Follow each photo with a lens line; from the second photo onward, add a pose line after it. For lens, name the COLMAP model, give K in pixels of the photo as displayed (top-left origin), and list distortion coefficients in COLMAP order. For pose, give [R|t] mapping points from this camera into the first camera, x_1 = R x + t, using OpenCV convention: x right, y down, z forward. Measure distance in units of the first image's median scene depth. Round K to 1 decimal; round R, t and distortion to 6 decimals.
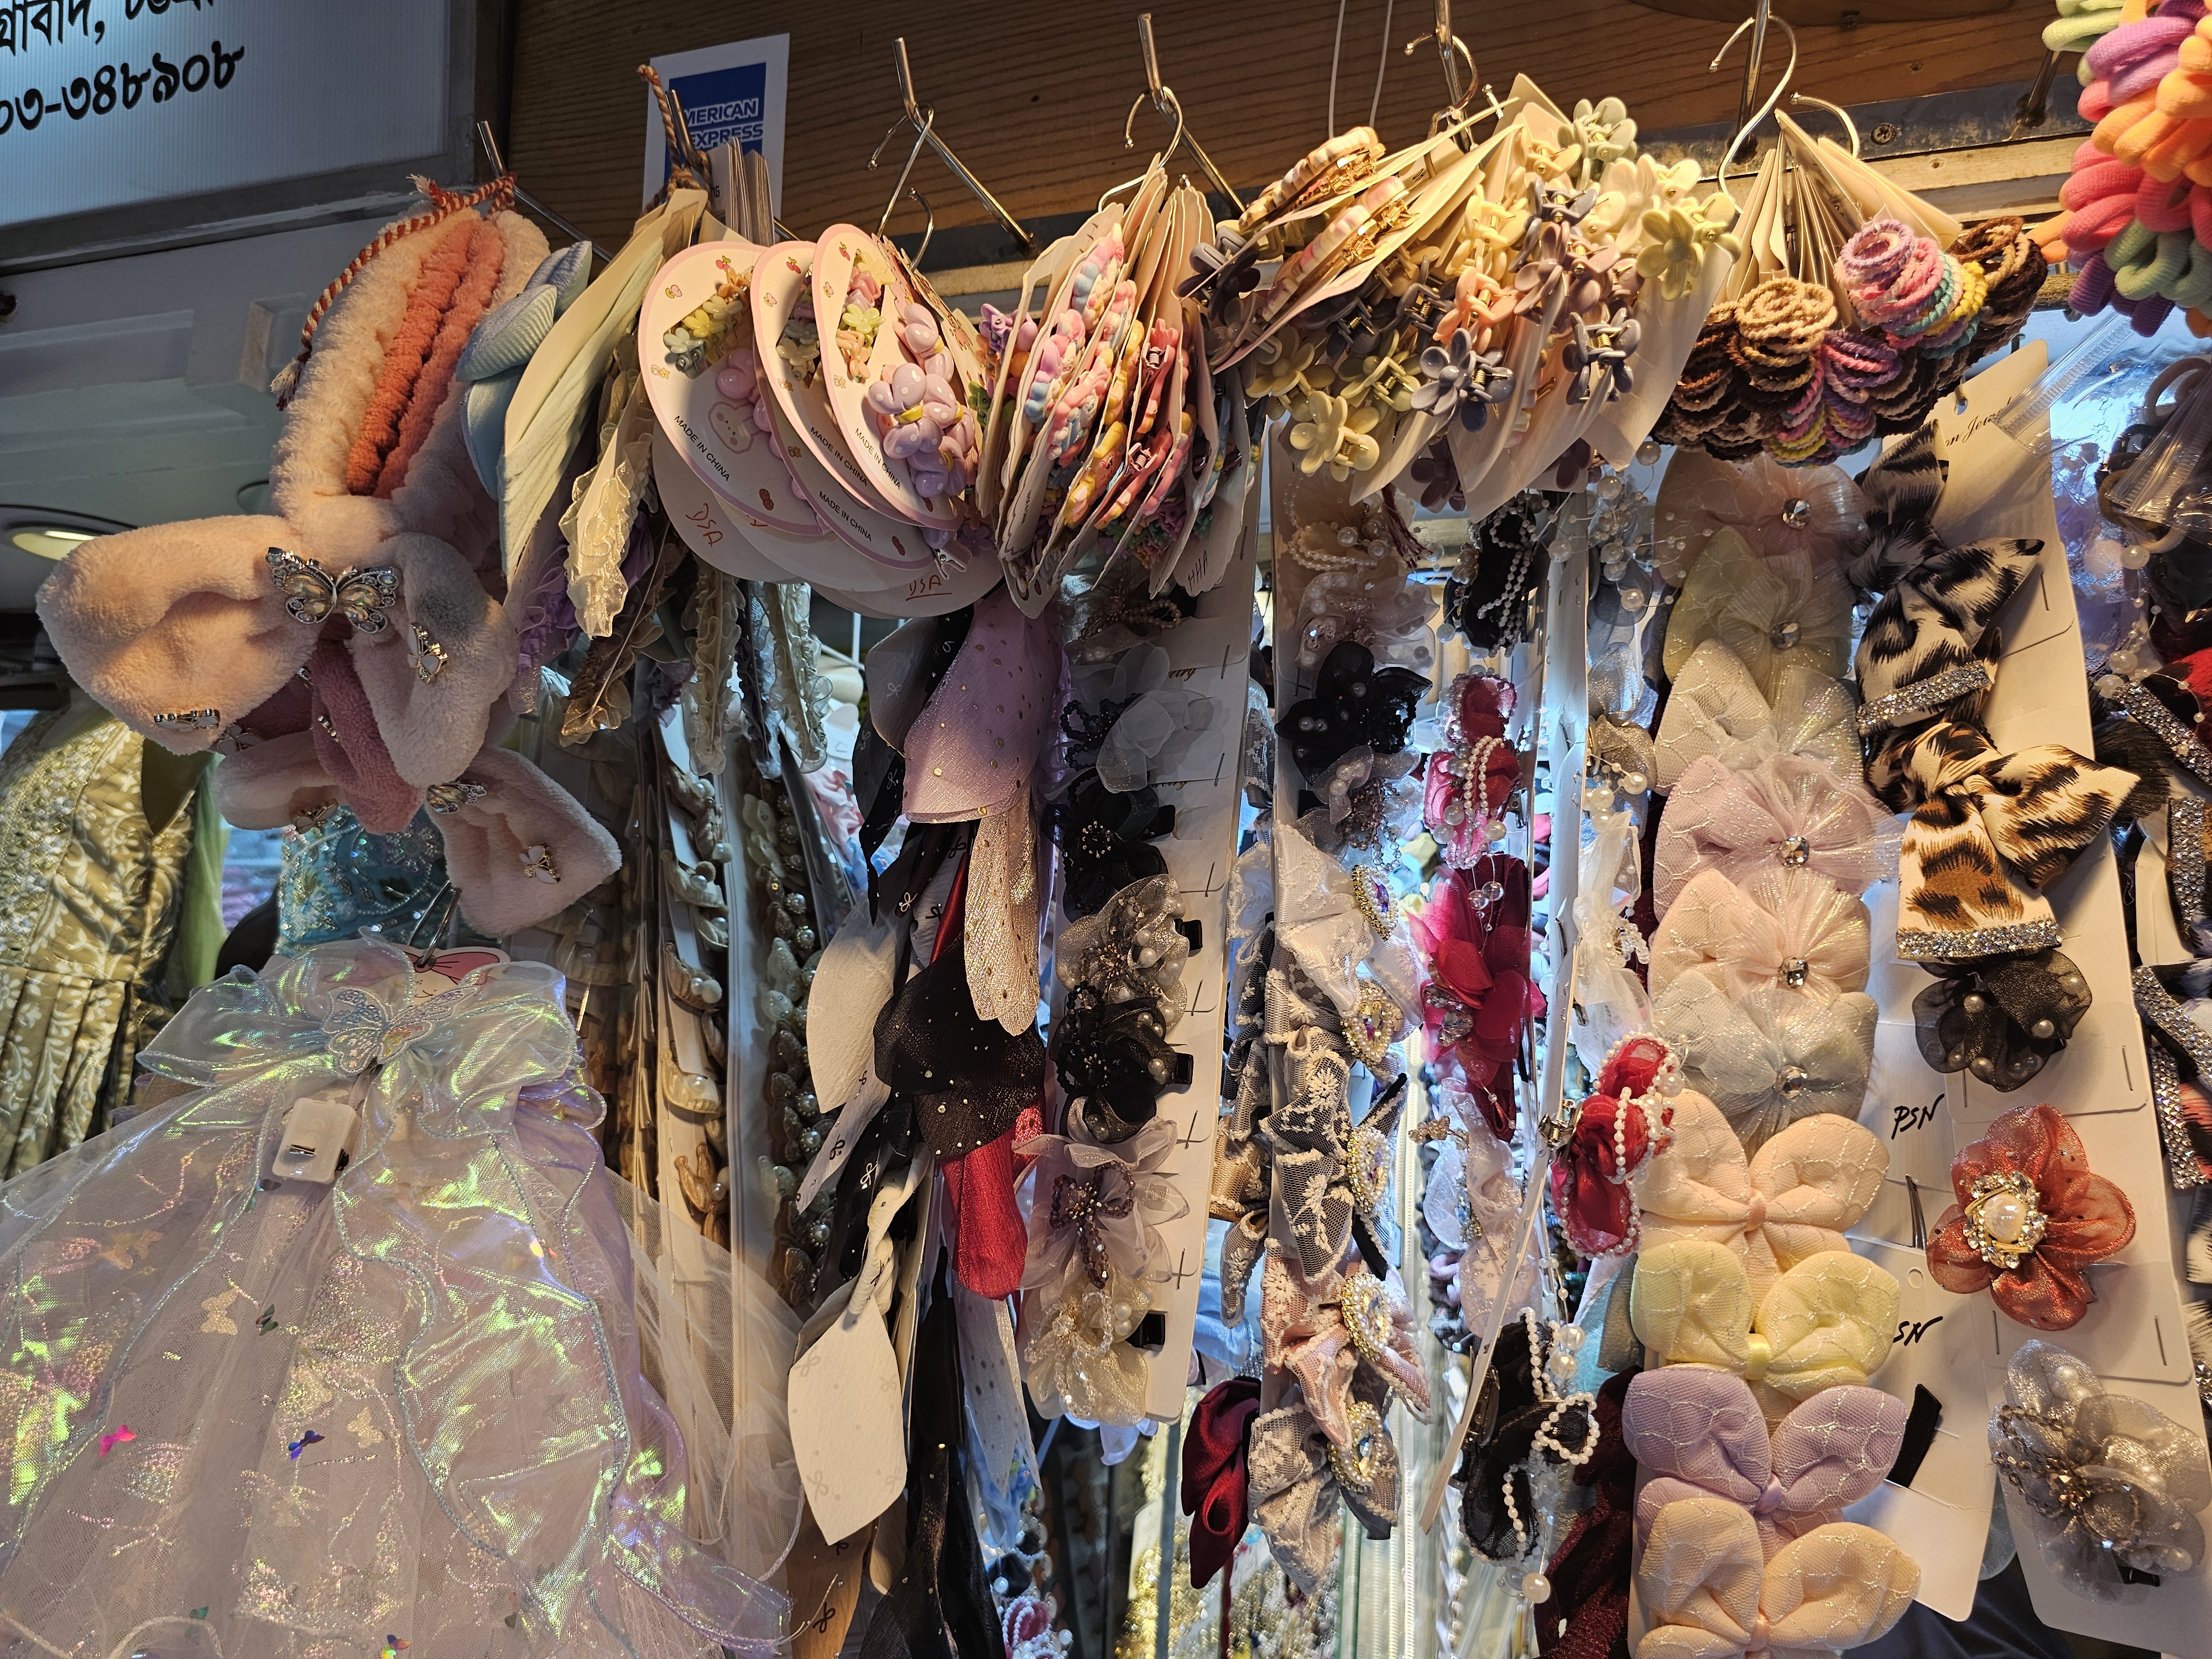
lens RADIAL K [[1456.3, 0, 1106.0], [0, 1456.3, 829.5], [0, 0, 1]] dist [0.046016, -0.041371]
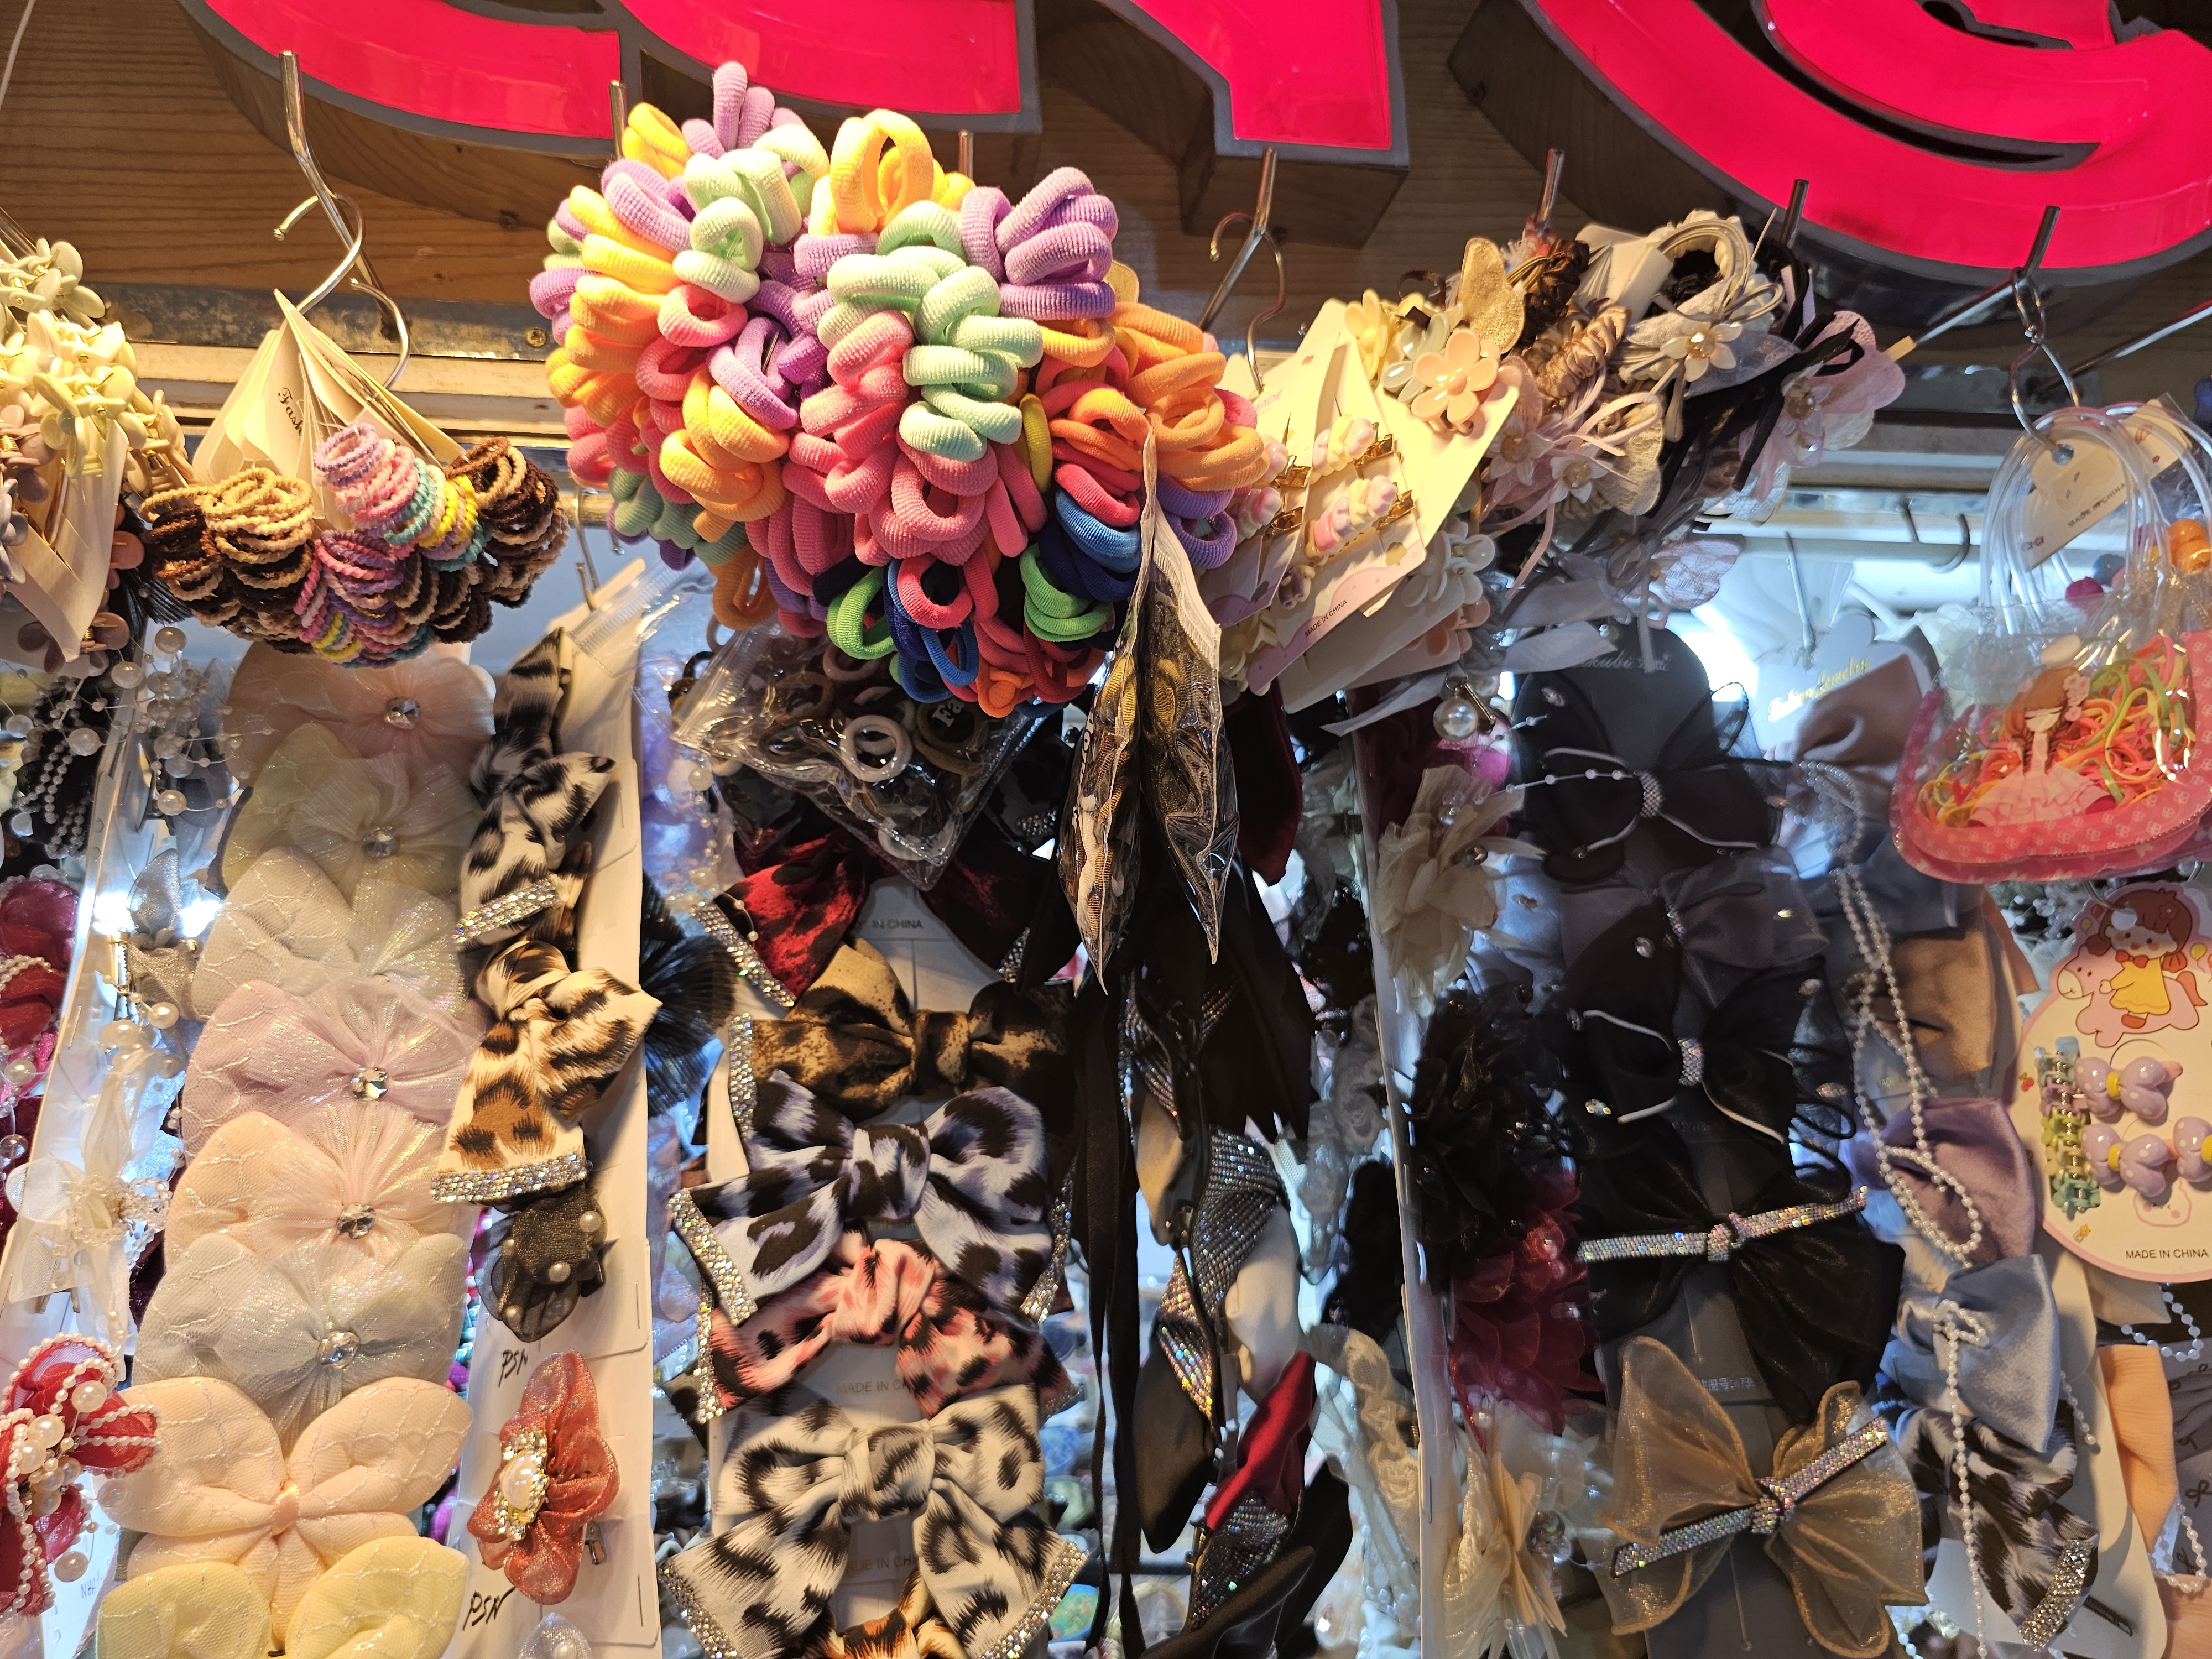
lens RADIAL K [[1458.1, 0, 1104.2], [0, 1458.1, 814.8], [0, 0, 1]] dist [0.001251, -0.002257]
pose [[0.889215, 0.019611, 0.457069, 0.485471], [0.021986, 0.996095, -0.085511, -0.067201], [-0.456961, 0.086087, 0.885311, -0.020662]]
